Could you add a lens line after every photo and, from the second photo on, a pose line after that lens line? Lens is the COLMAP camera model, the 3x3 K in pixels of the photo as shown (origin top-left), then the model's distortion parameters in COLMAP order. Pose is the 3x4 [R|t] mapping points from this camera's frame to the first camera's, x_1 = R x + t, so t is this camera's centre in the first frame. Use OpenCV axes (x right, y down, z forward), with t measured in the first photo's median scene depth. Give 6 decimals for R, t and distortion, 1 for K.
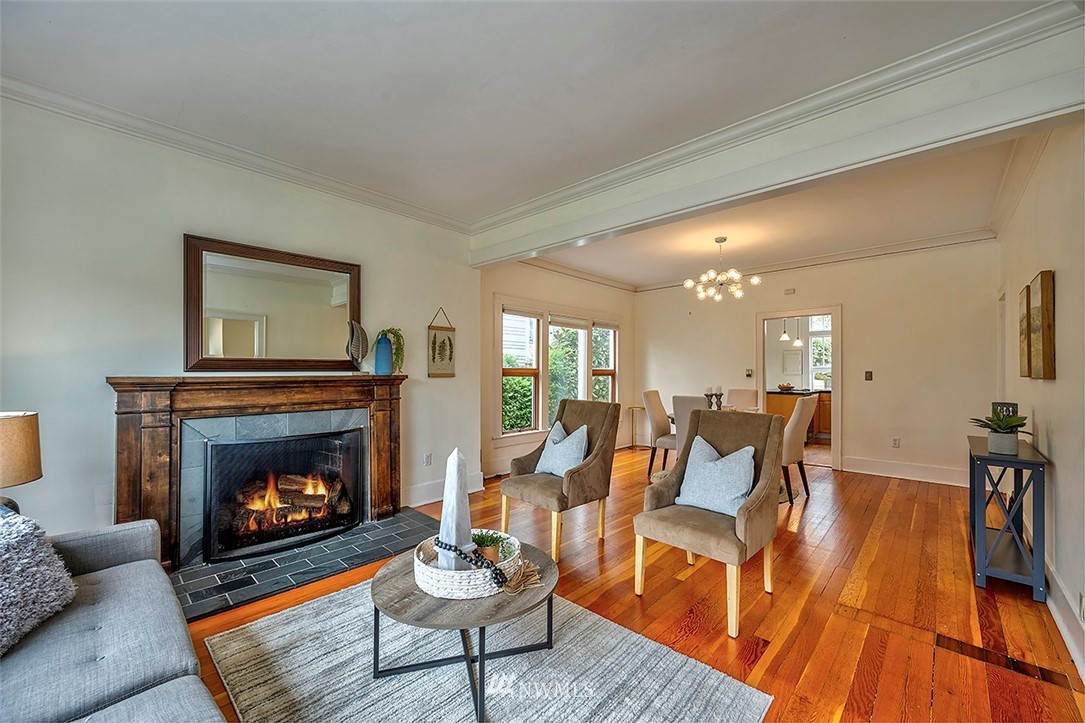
lens RADIAL K [[429.0, 0, 546.0], [0, 429.0, 372.2], [0, 0, 1]] dist [-0.002350, 0.000113]
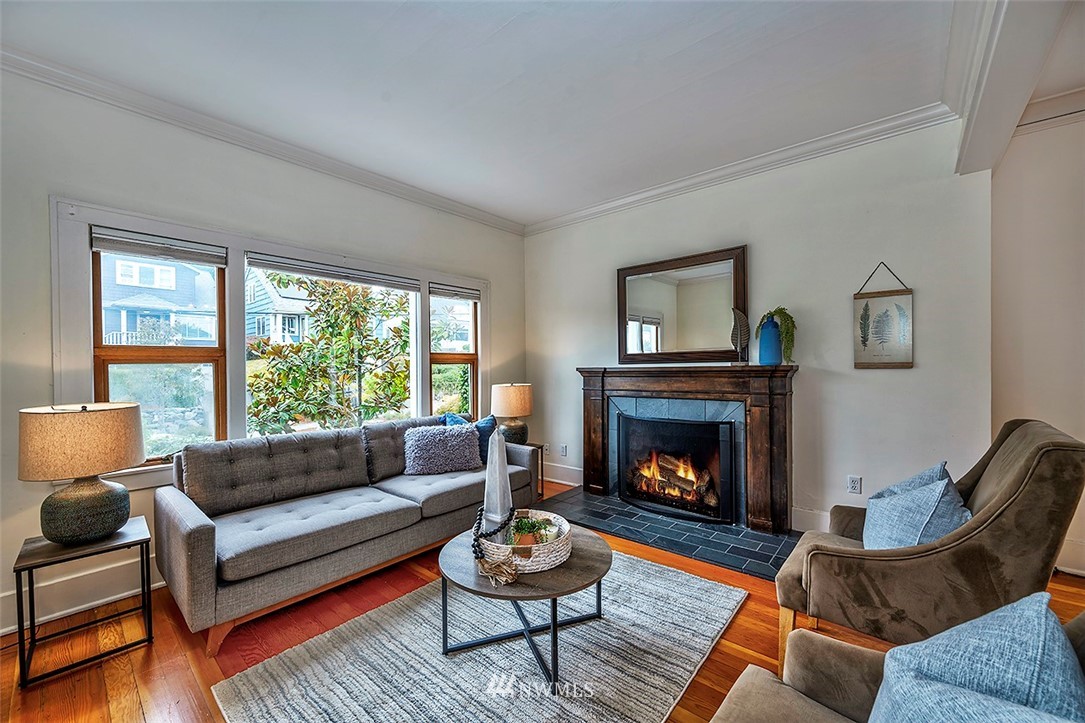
lens RADIAL K [[429.0, 0, 546.0], [0, 429.0, 372.2], [0, 0, 1]] dist [-0.002350, 0.000113]
pose [[0.058103, -0.003036, -0.998306, 0.472983], [0.000155, 0.999995, -0.003032, 0.024580], [0.998311, 0.000022, 0.058104, 0.550368]]
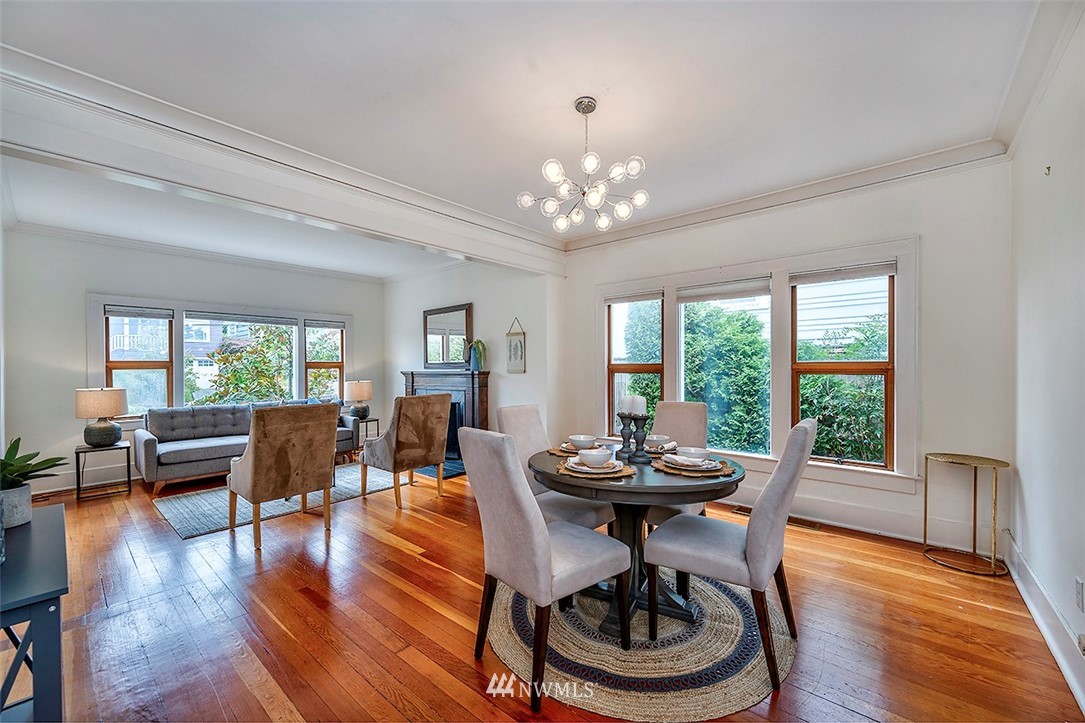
lens RADIAL K [[429.0, 0, 546.0], [0, 429.0, 372.2], [0, 0, 1]] dist [-0.002350, 0.000113]
pose [[0.048989, -0.004556, -0.998789, 1.247425], [-0.003202, 0.999984, -0.004719, 0.019588], [0.998794, 0.003429, 0.048973, 1.267011]]
